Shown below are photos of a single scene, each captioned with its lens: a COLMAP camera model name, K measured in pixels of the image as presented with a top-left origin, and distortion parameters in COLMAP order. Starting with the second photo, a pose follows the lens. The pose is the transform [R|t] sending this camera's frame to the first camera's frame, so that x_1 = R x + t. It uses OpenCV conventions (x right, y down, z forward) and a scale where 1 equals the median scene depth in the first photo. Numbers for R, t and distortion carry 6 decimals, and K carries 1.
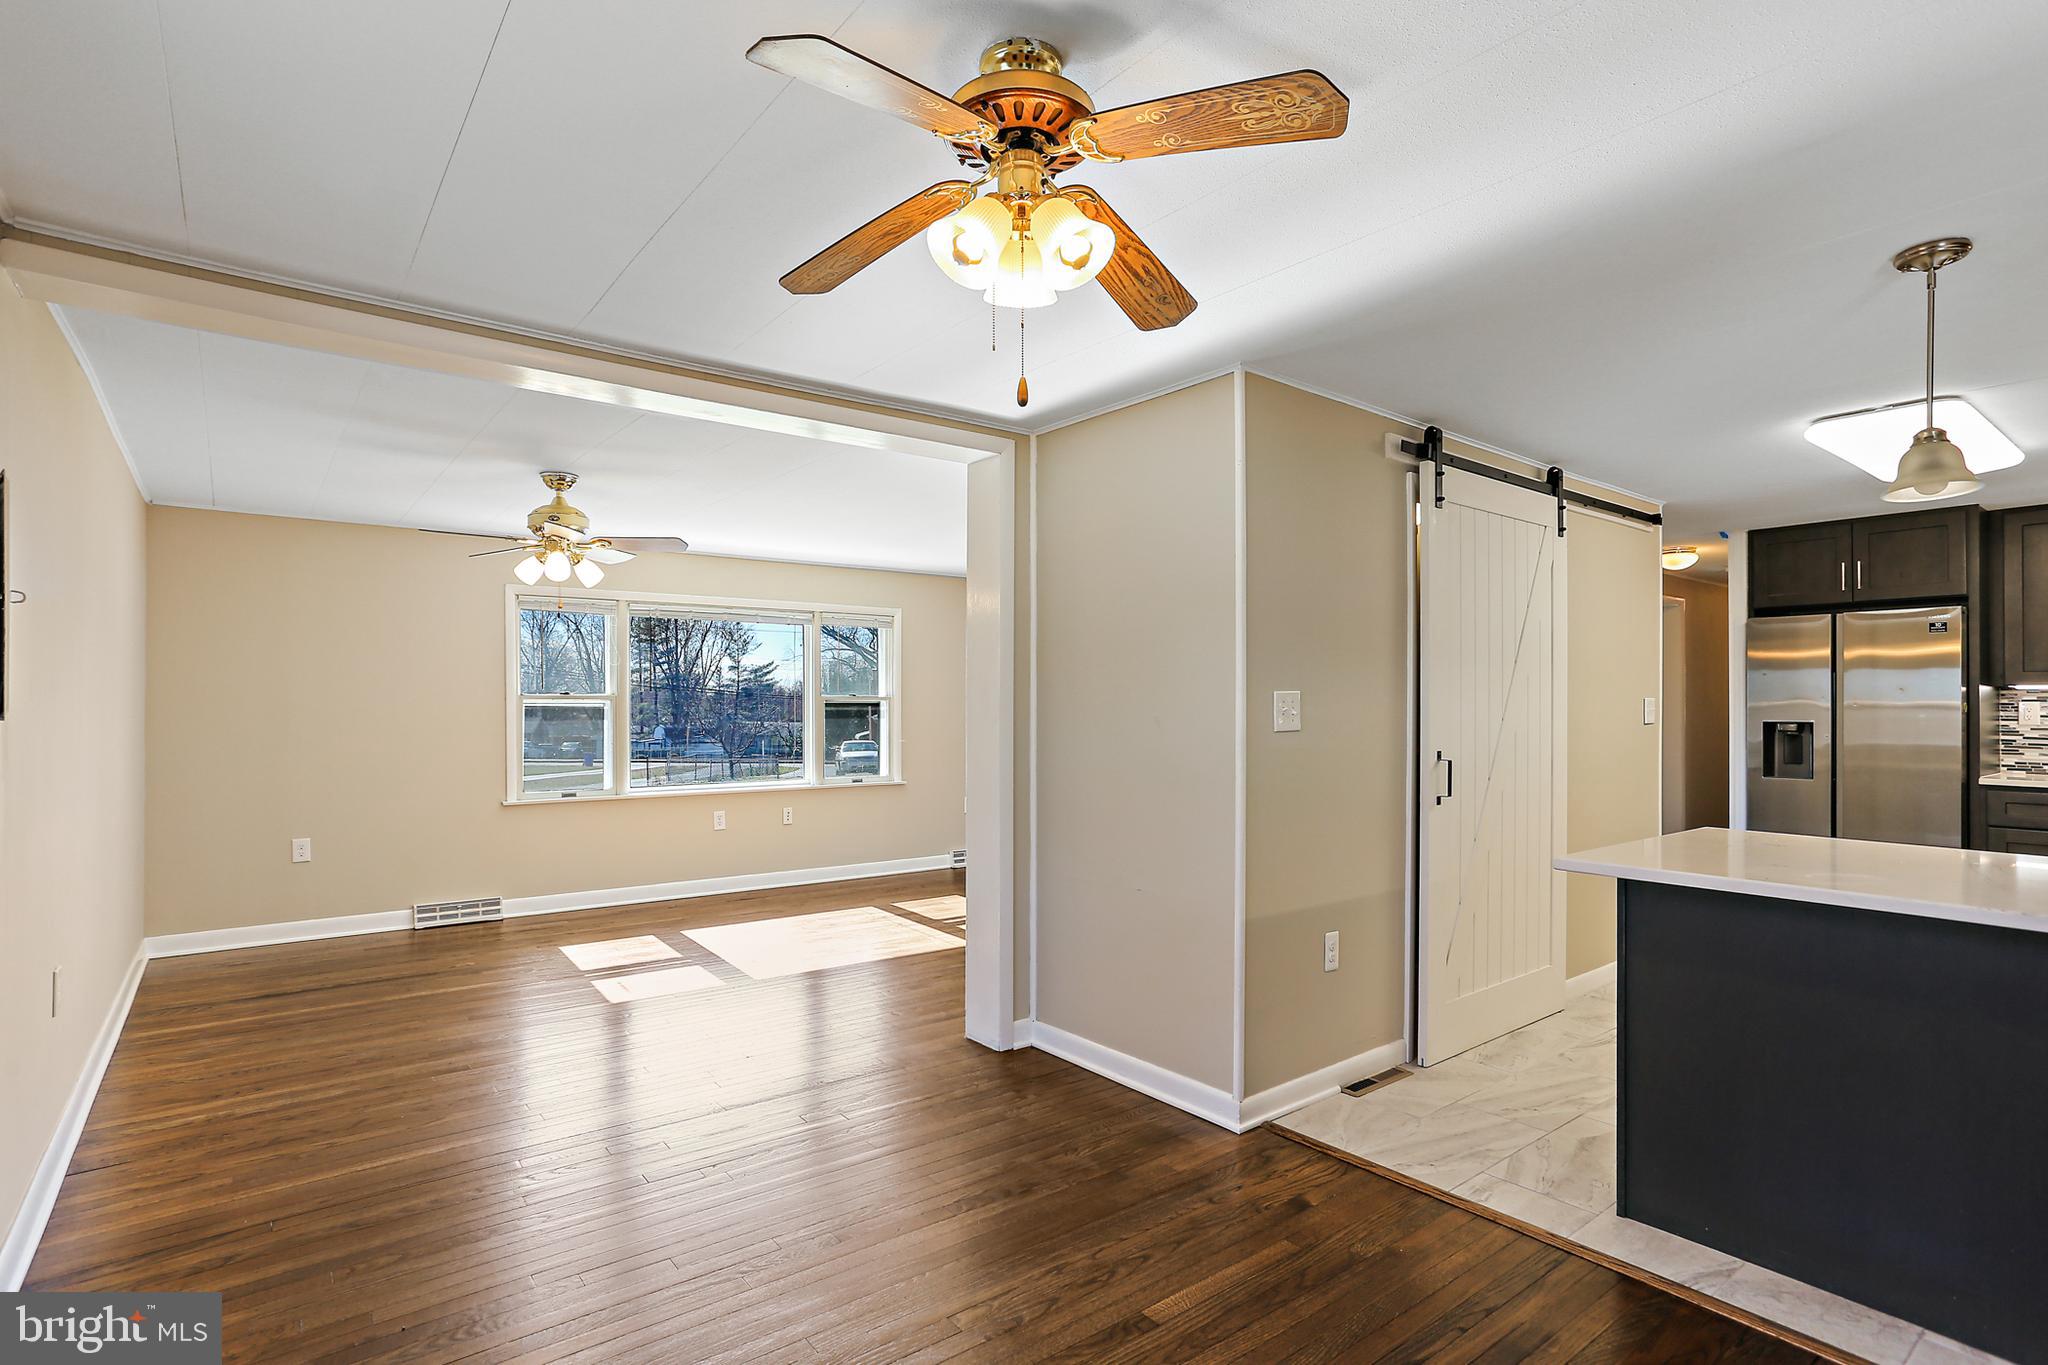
lens RADIAL K [[1018.1, 0, 1024.0], [0, 1018.1, 682.5], [0, 0, 1]] dist [-0.002772, 0.000043]
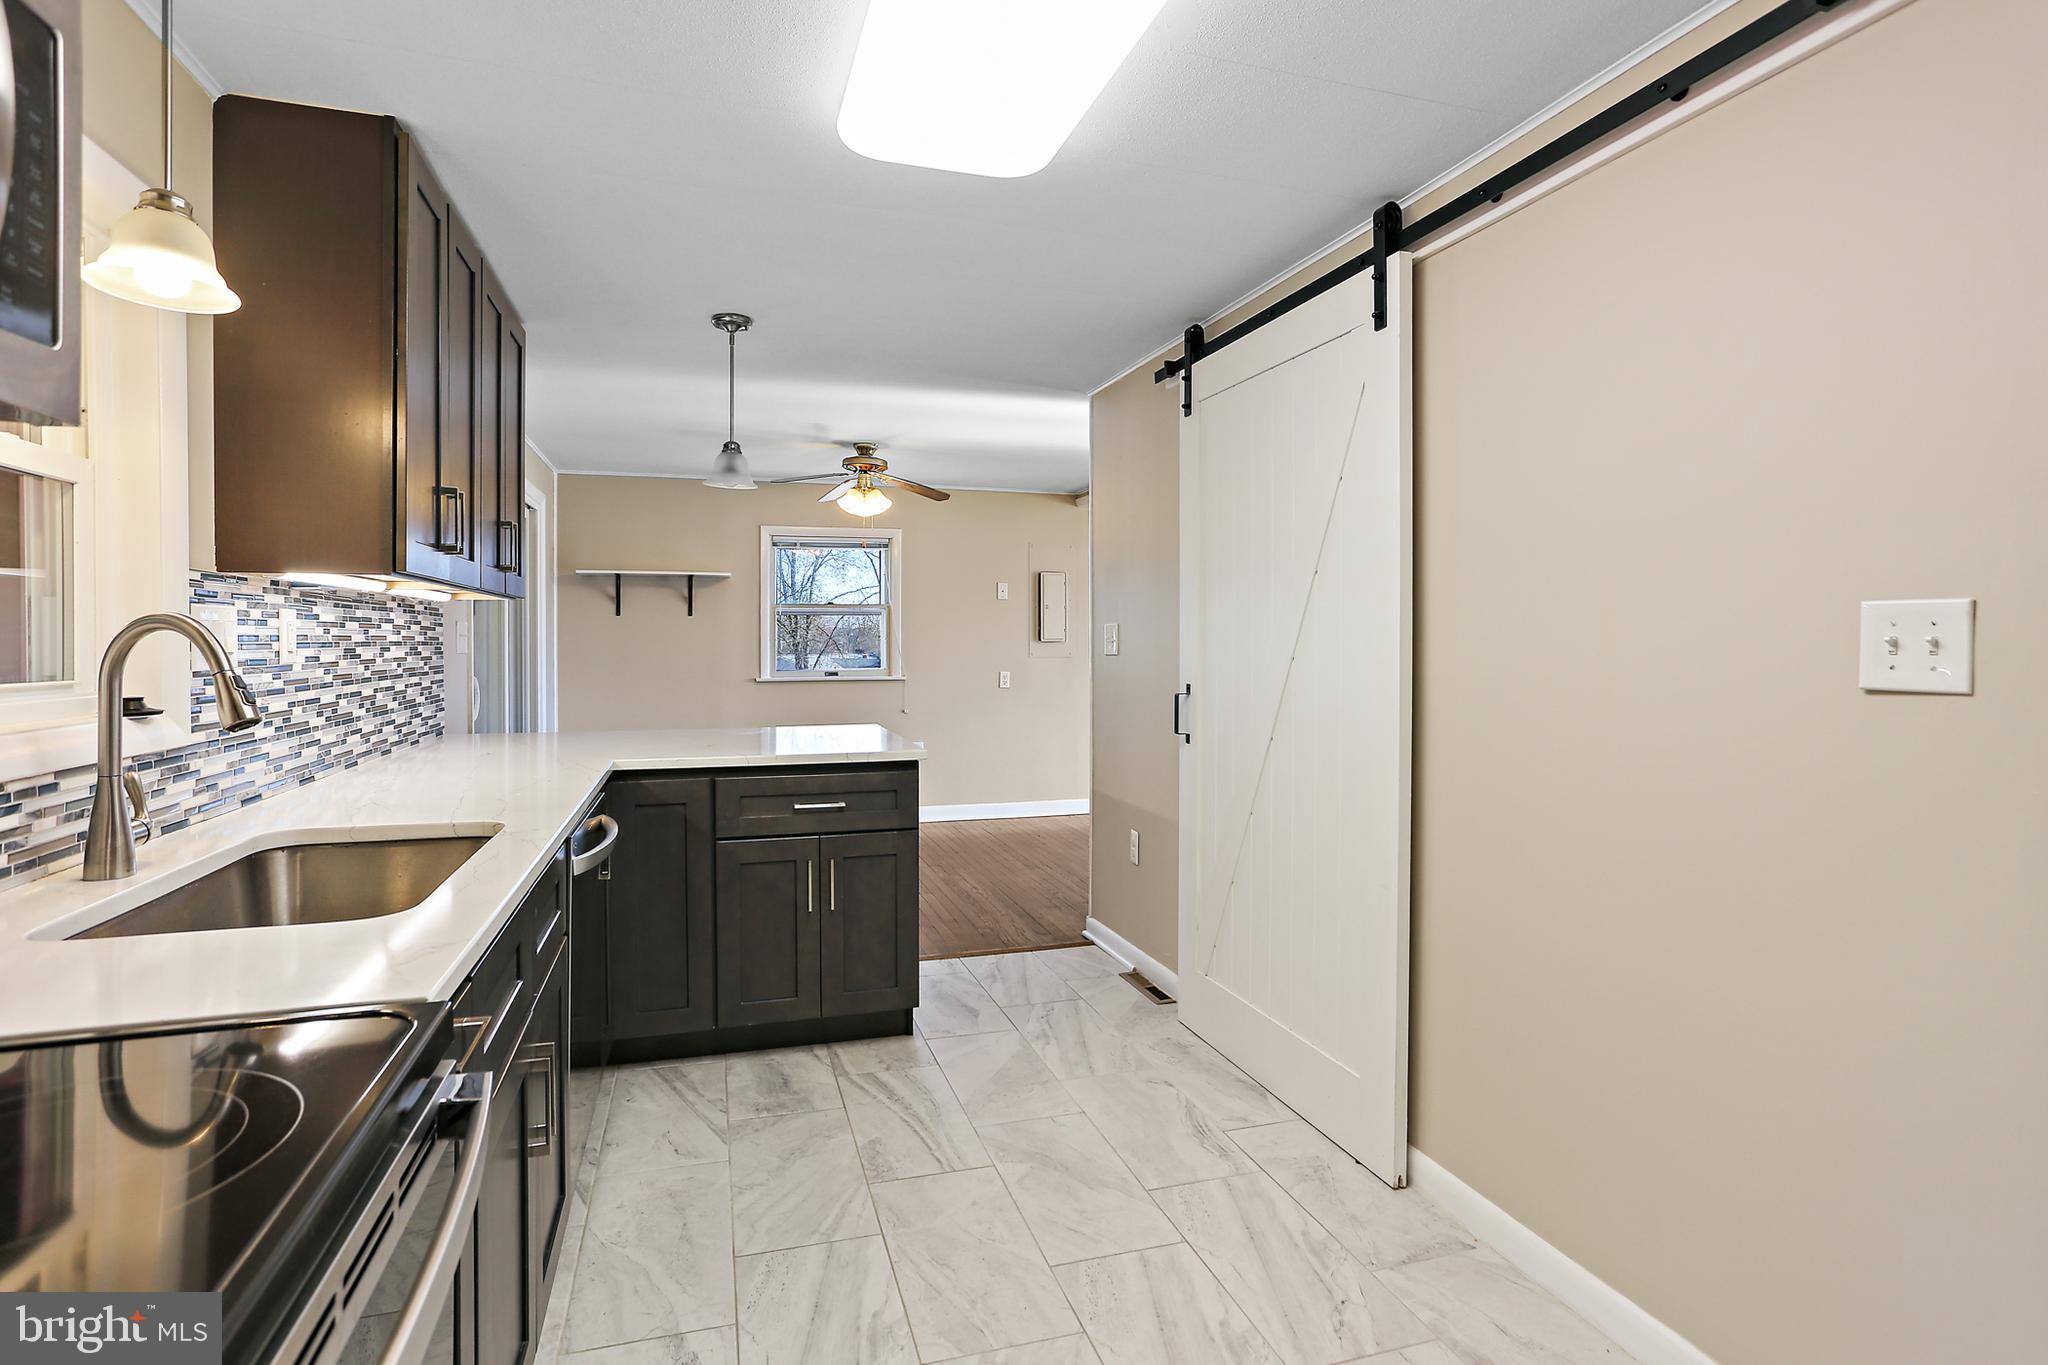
lens RADIAL K [[1018.1, 0, 1024.0], [0, 1018.1, 682.5], [0, 0, 1]] dist [-0.002772, 0.000043]
pose [[-0.355136, 0.040986, -0.933916, 1.437959], [0.024373, 0.999105, 0.034578, 0.035383], [0.934497, -0.010483, -0.355817, 1.322707]]
